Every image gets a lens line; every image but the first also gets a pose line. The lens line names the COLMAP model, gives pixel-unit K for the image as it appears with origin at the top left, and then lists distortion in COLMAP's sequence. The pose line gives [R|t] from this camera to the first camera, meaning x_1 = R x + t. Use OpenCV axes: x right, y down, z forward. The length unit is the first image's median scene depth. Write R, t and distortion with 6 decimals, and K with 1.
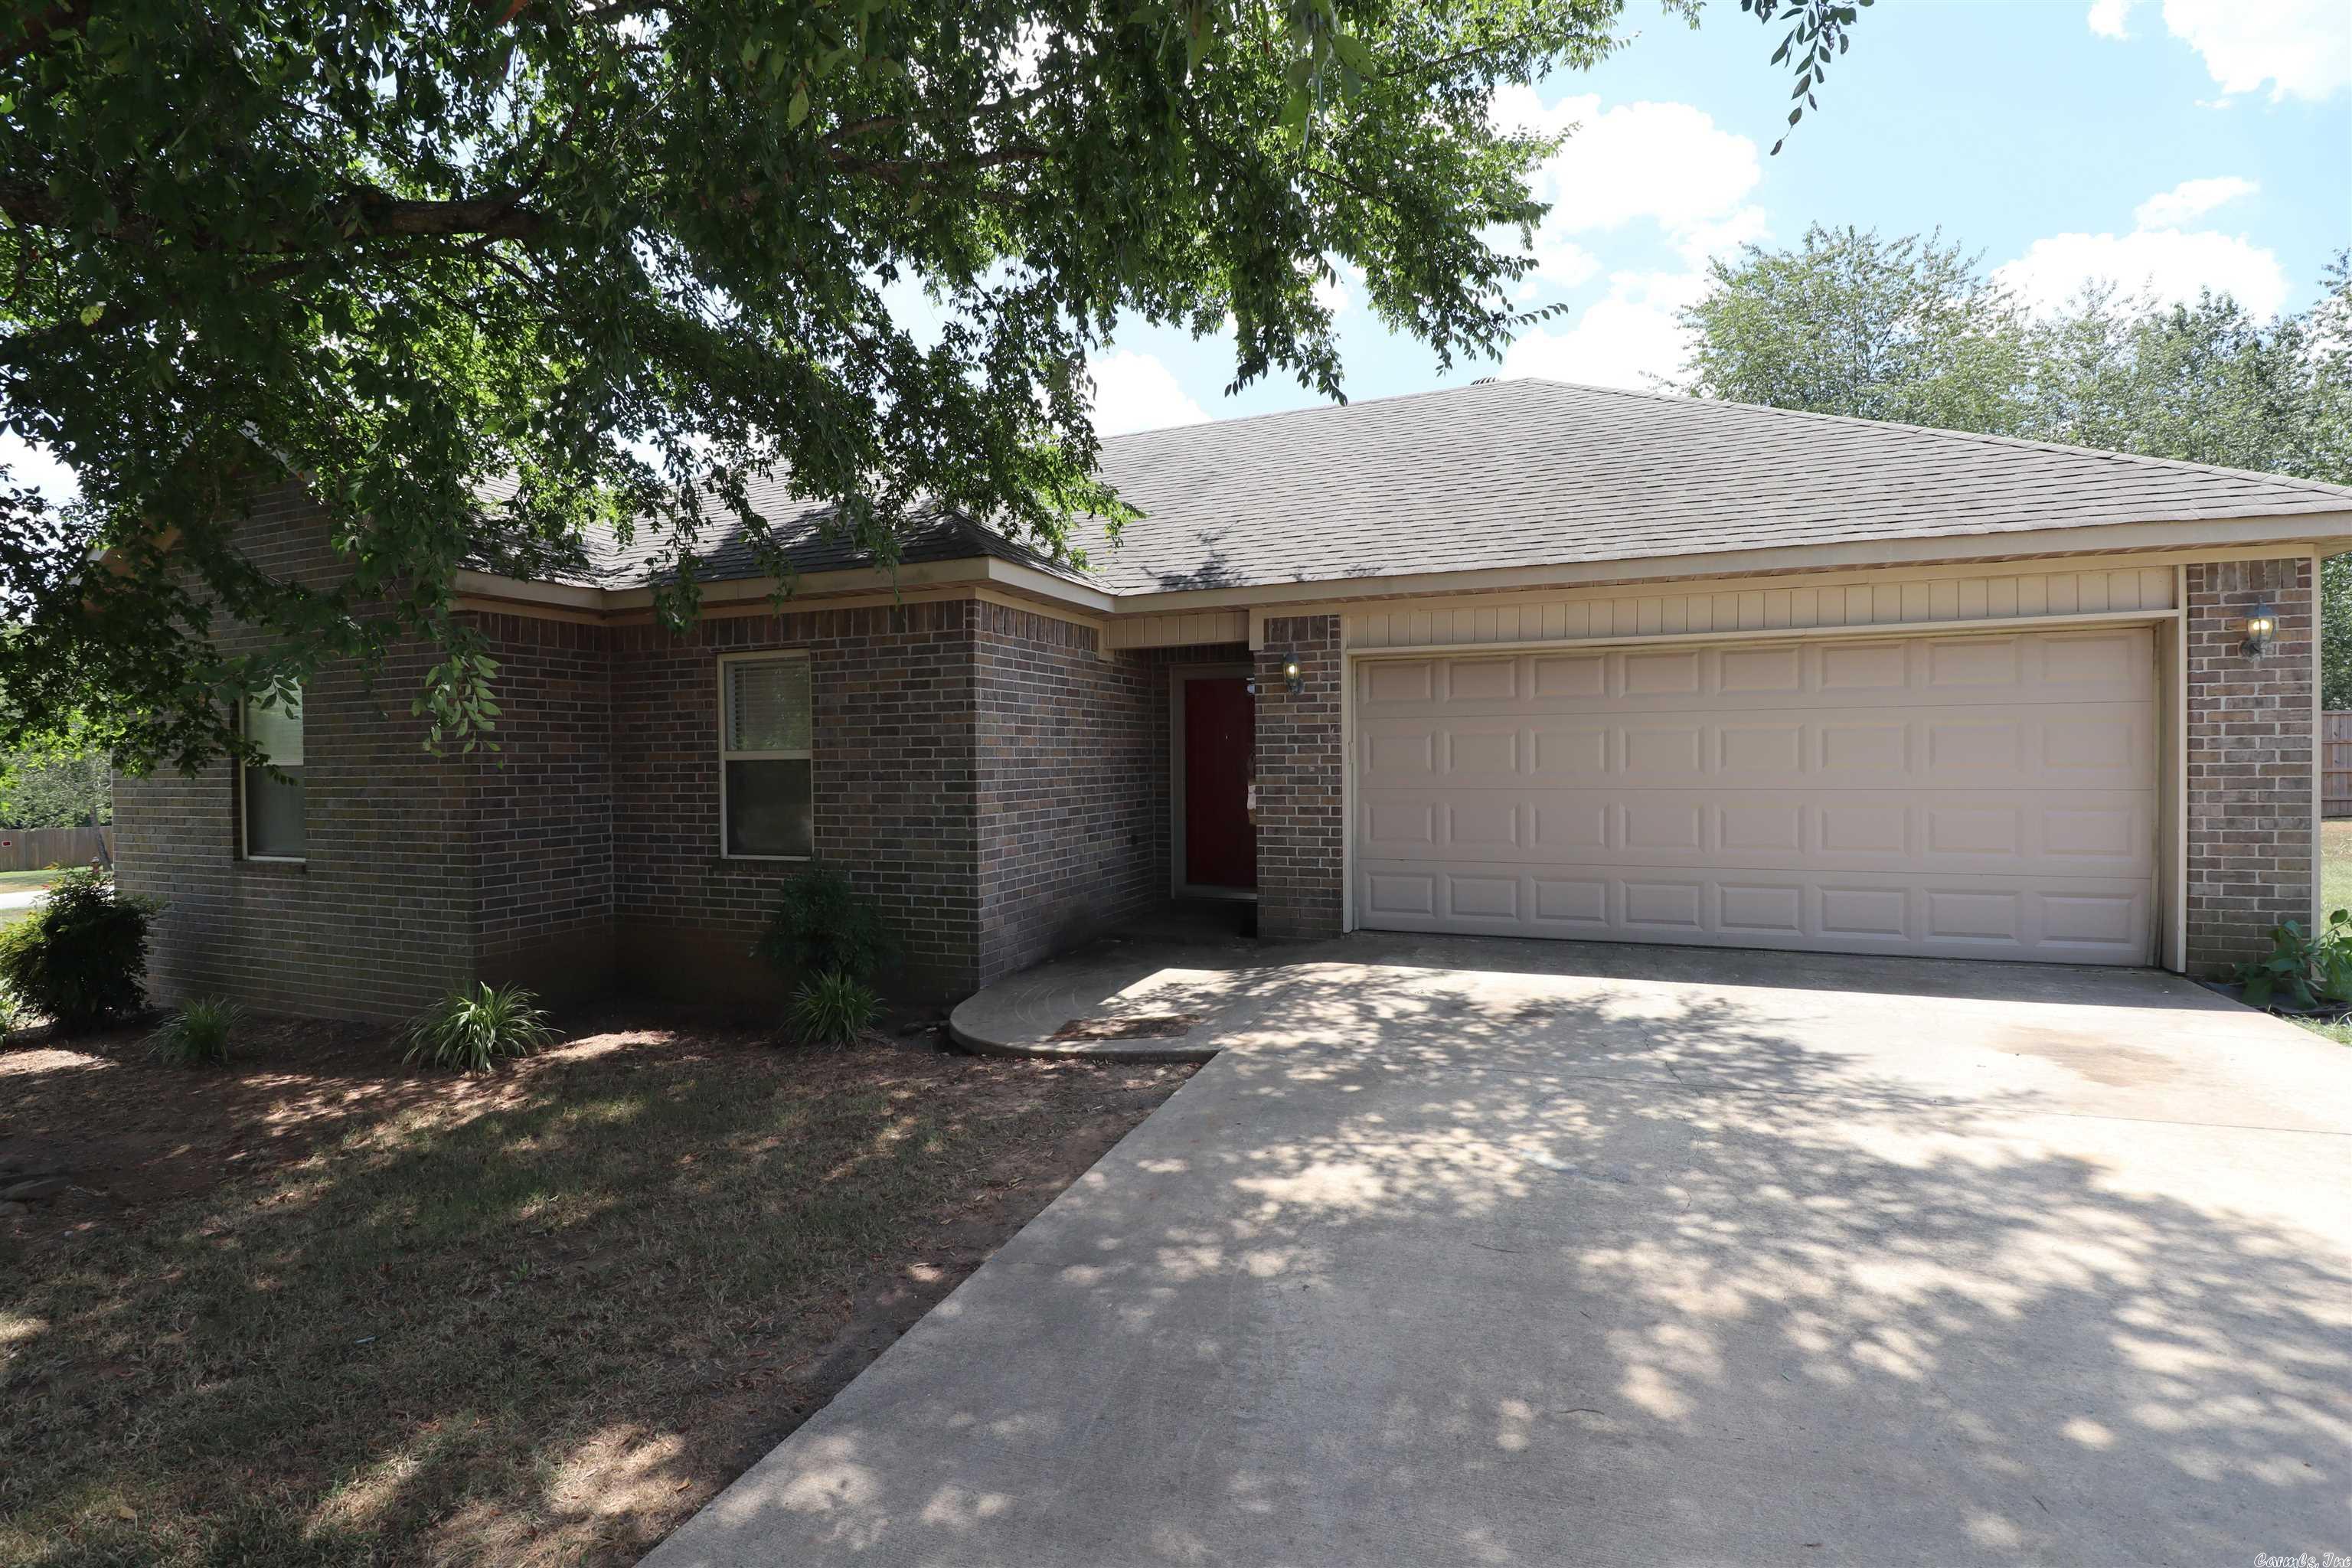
lens RADIAL K [[1092.7, 0, 1162.5], [0, 1092.7, 773.9], [0, 0, 1]] dist [-0.009502, -0.006561]
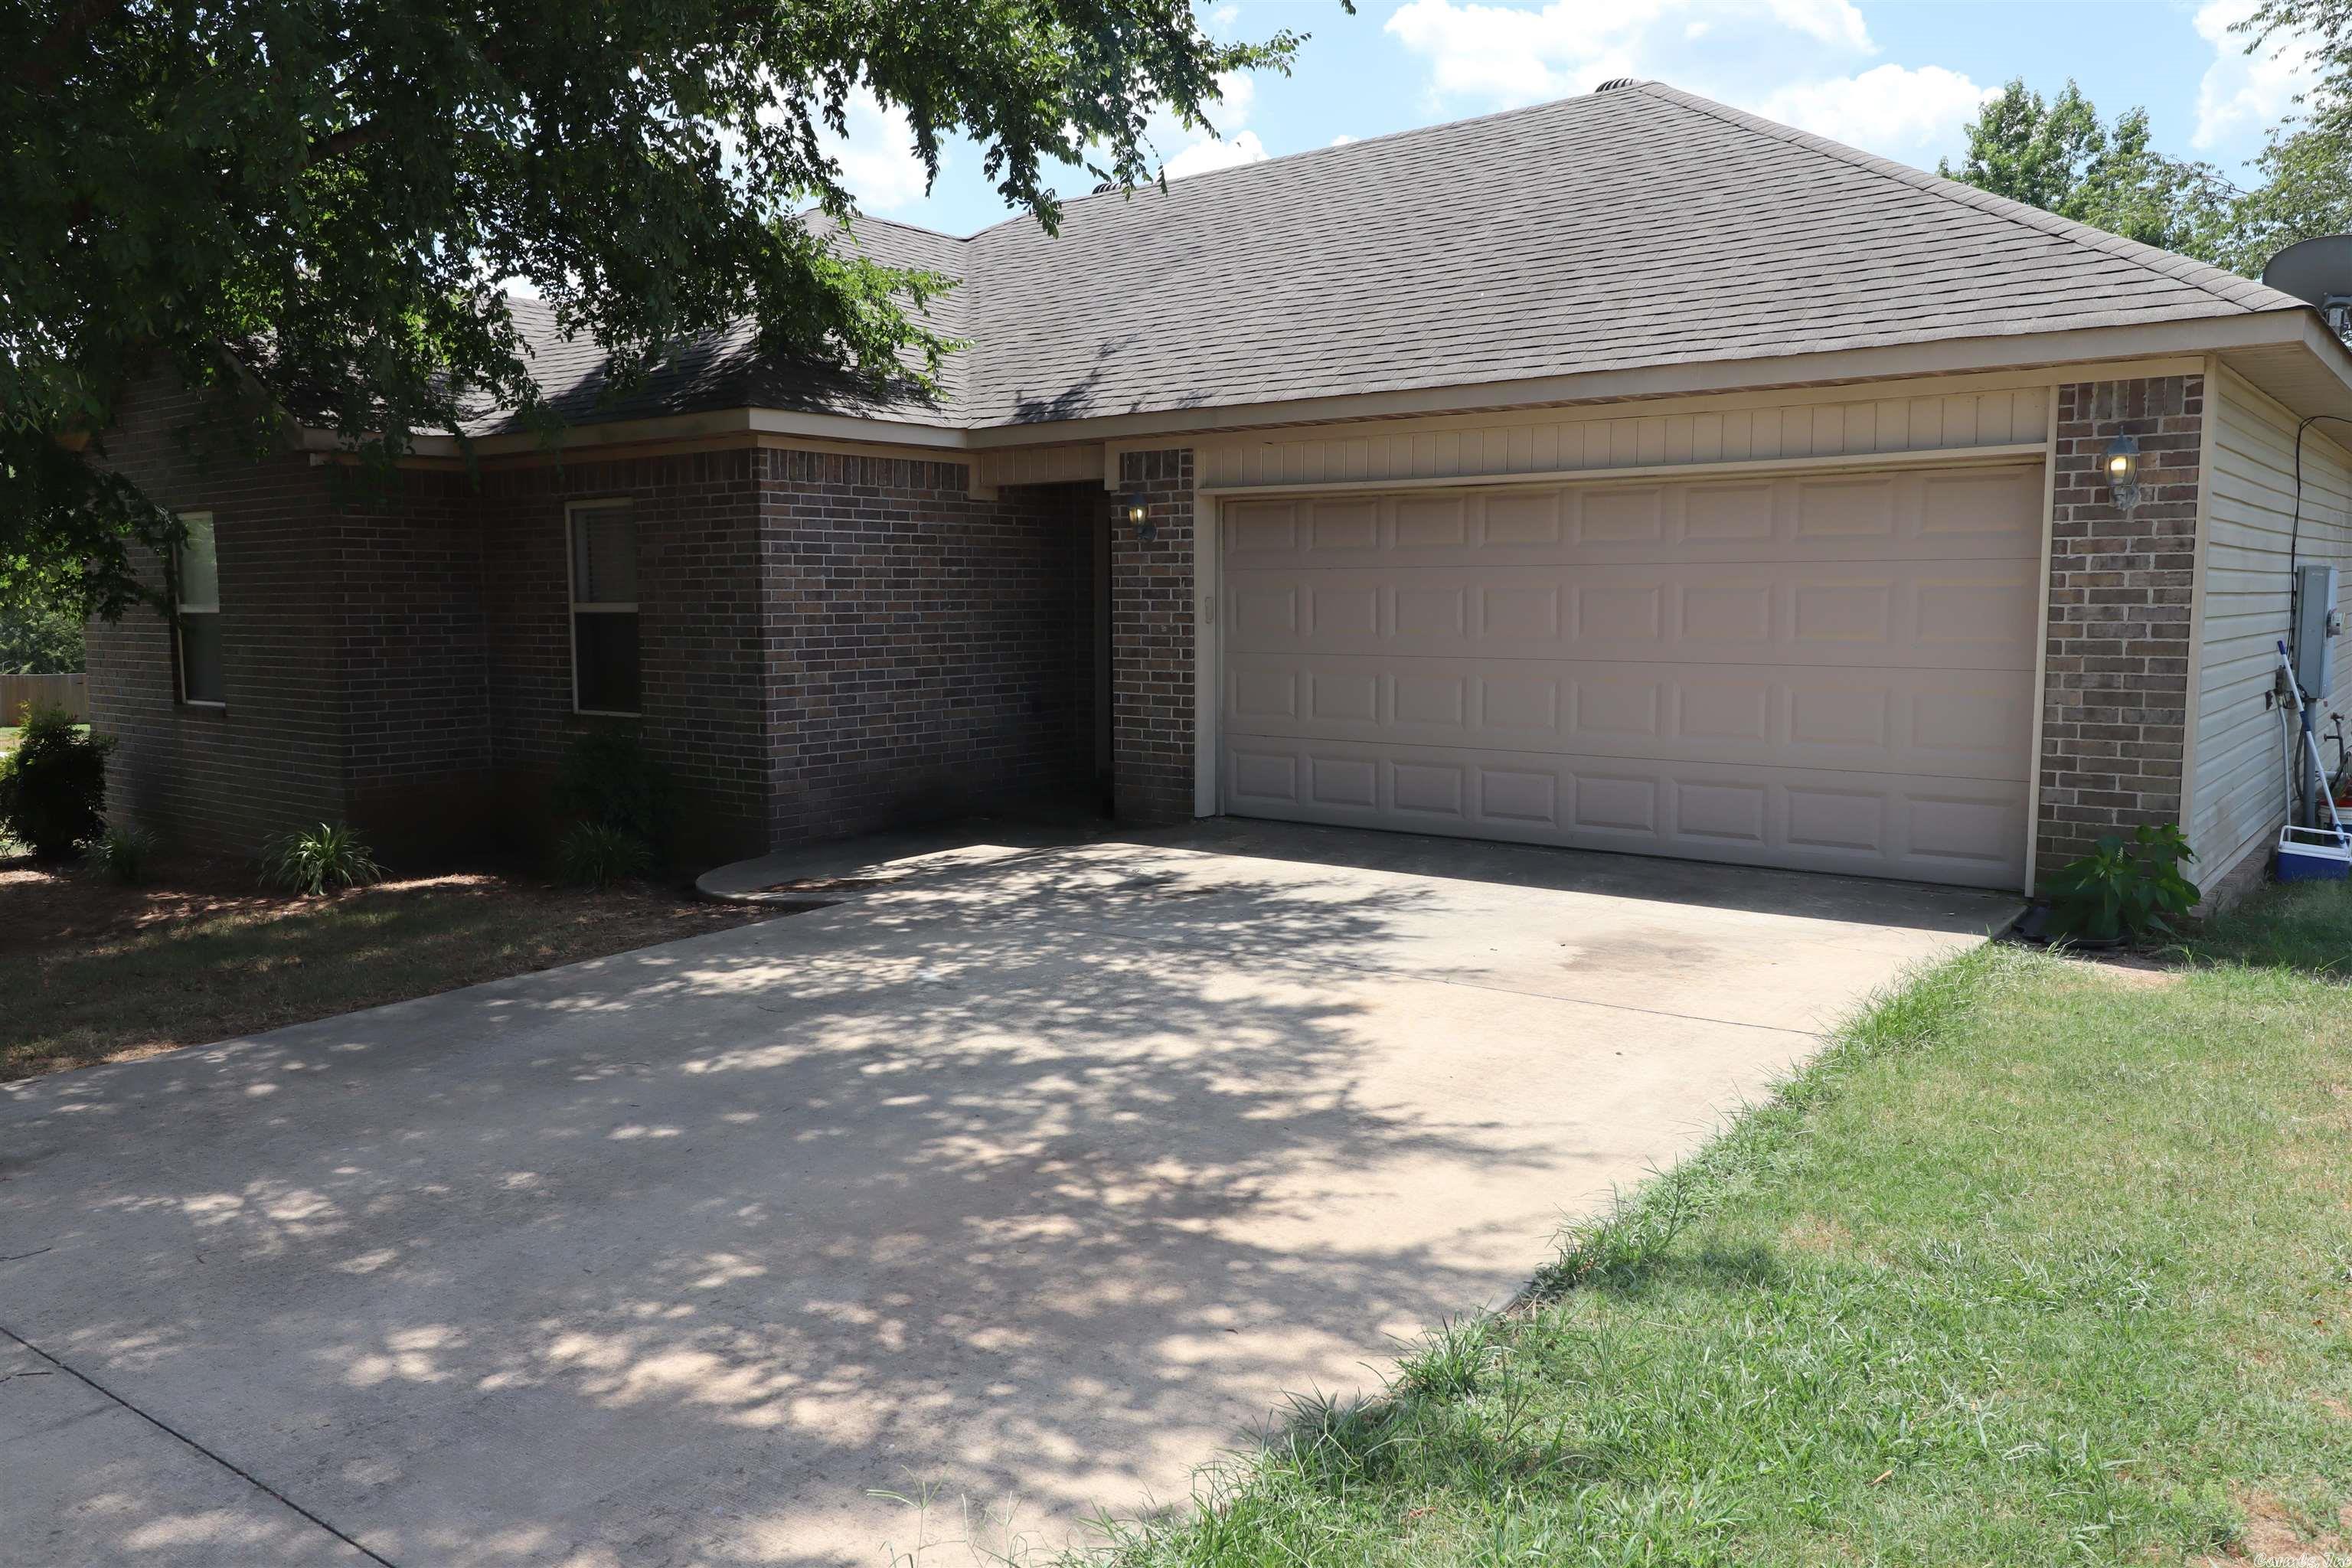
lens RADIAL K [[1740.3, 0, 1173.9], [0, 1740.3, 777.8], [0, 0, 1]] dist [-0.000588, 0.001123]
pose [[0.958212, 0.036752, -0.283688, 0.597426], [-0.010372, 0.995524, 0.093936, -0.018074], [0.285871, -0.087068, 0.954305, -0.362122]]
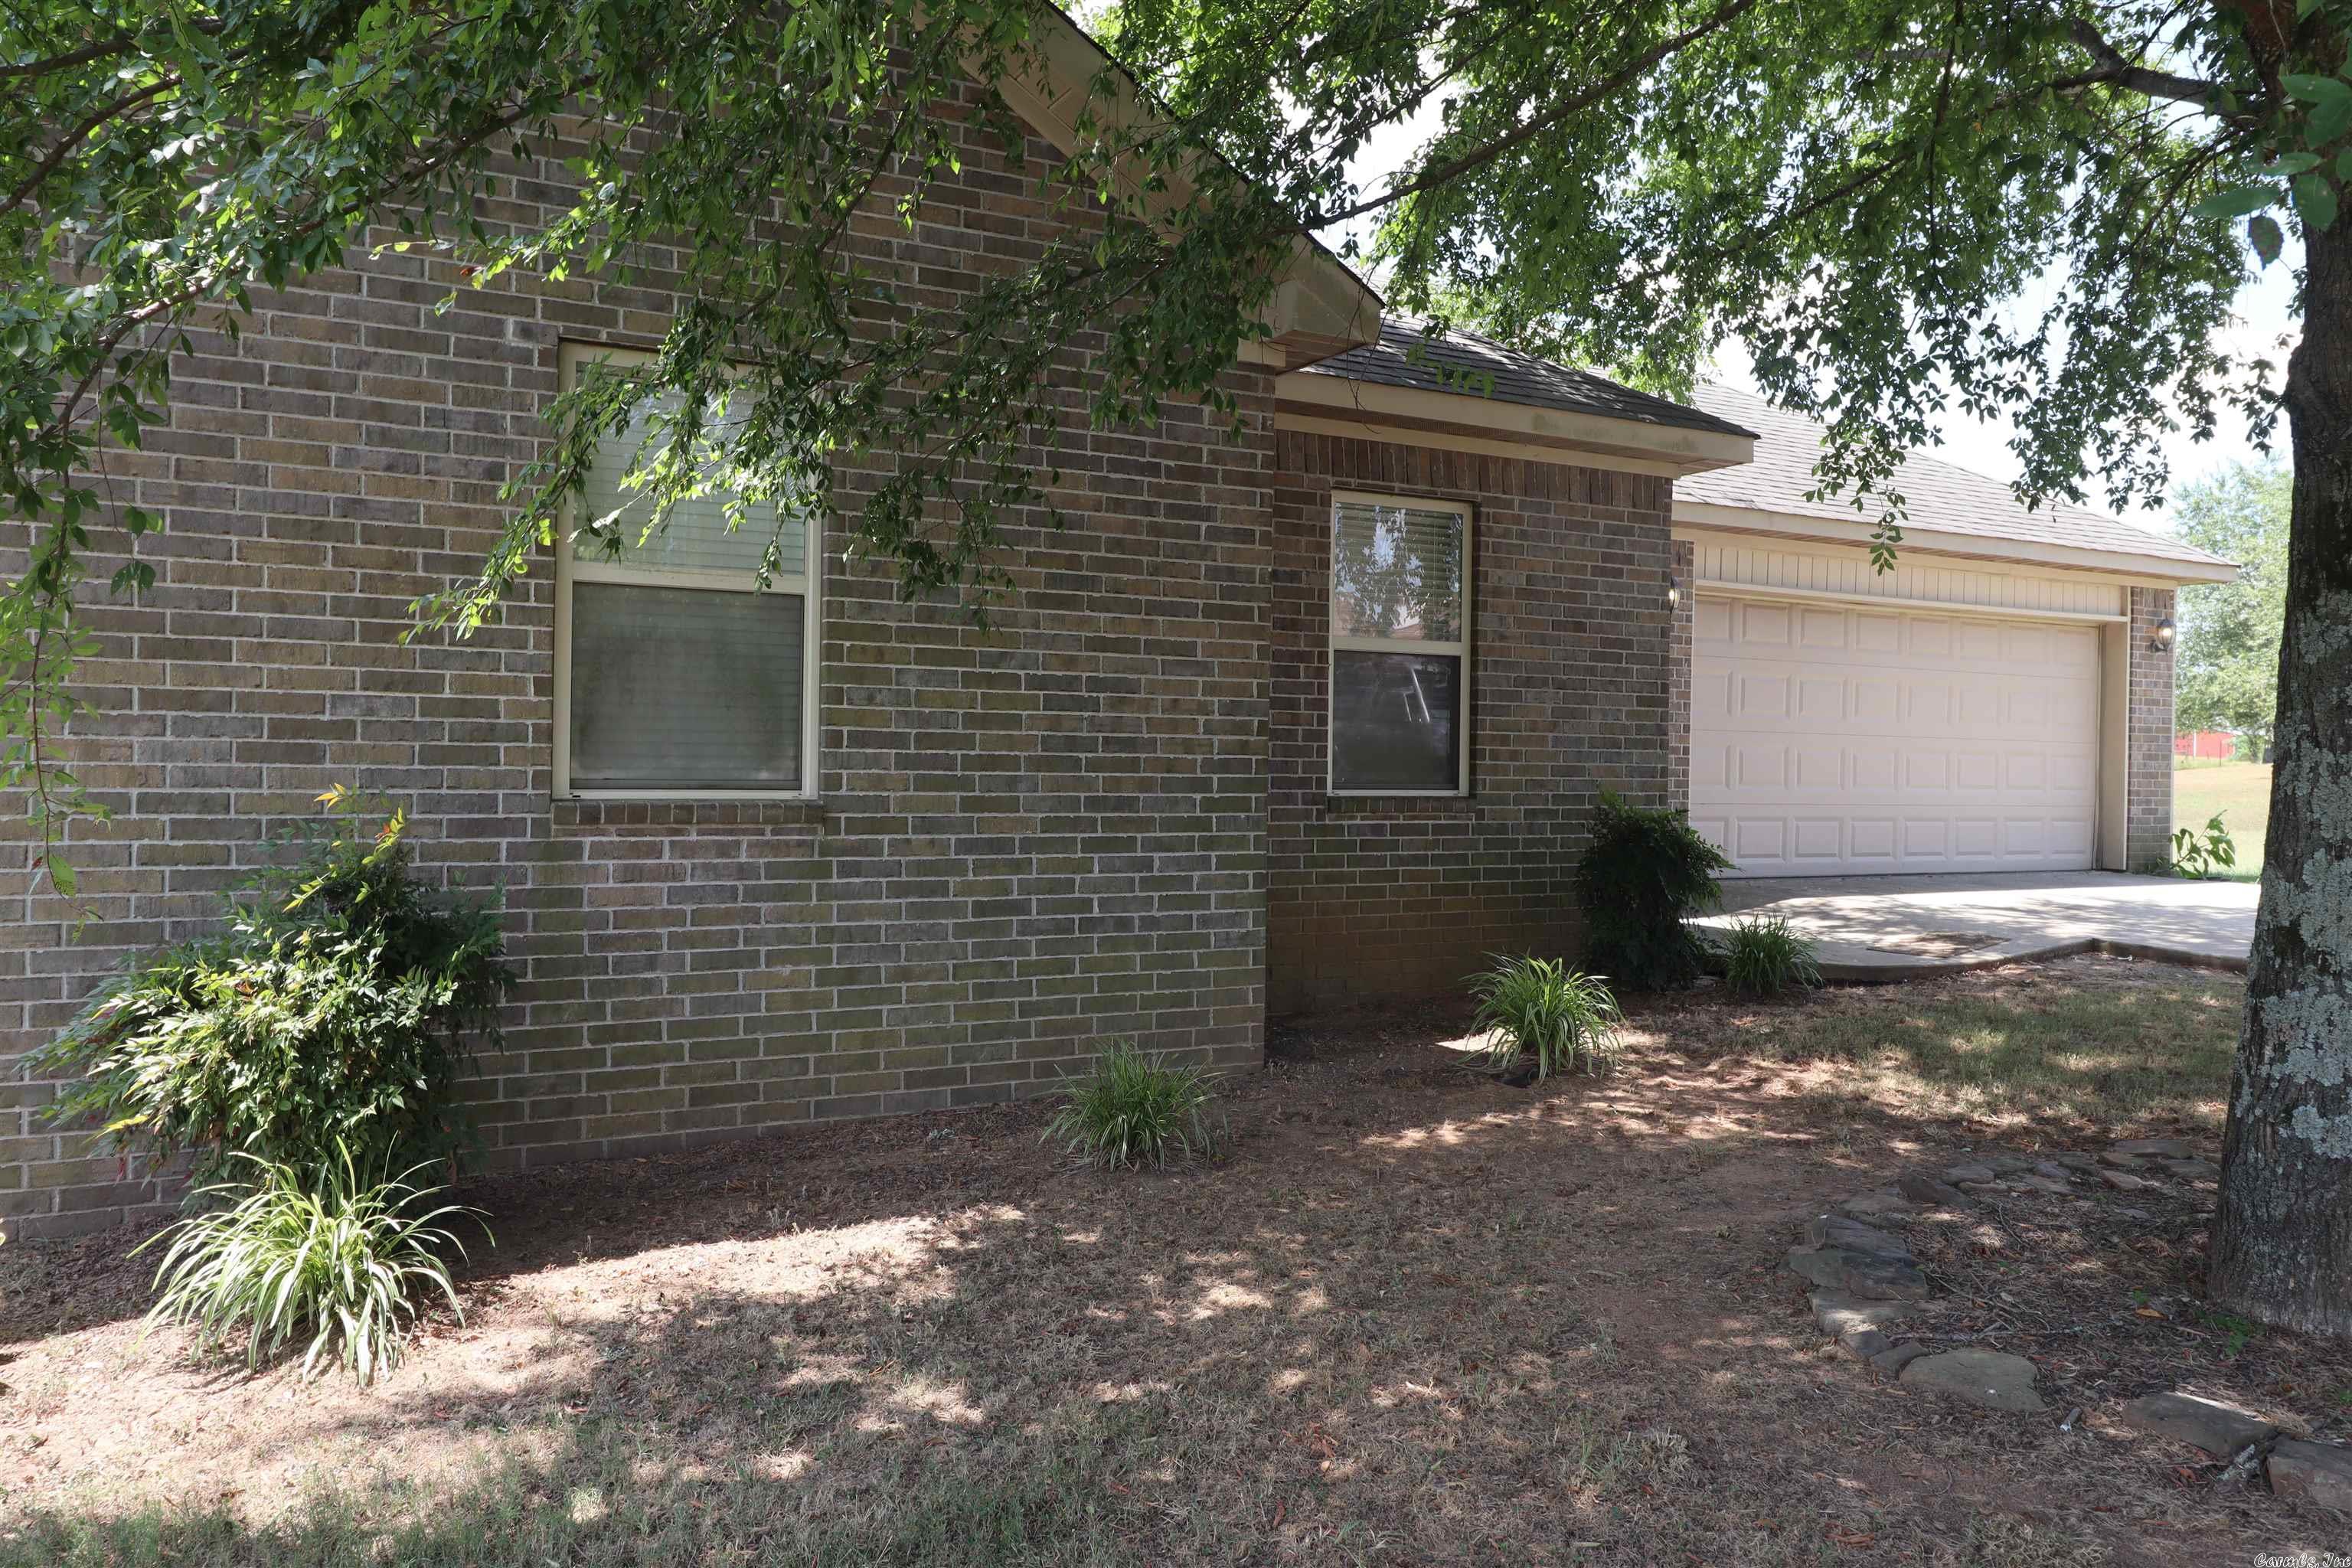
lens RADIAL K [[1740.3, 0, 1184.8], [0, 1740.3, 788.7], [0, 0, 1]] dist [-0.000588, 0.001123]
pose [[0.633150, 0.010703, 0.773955, -1.391772], [-0.011917, 0.999921, -0.004079, 0.085423], [-0.773937, -0.006641, 0.633227, 0.425016]]
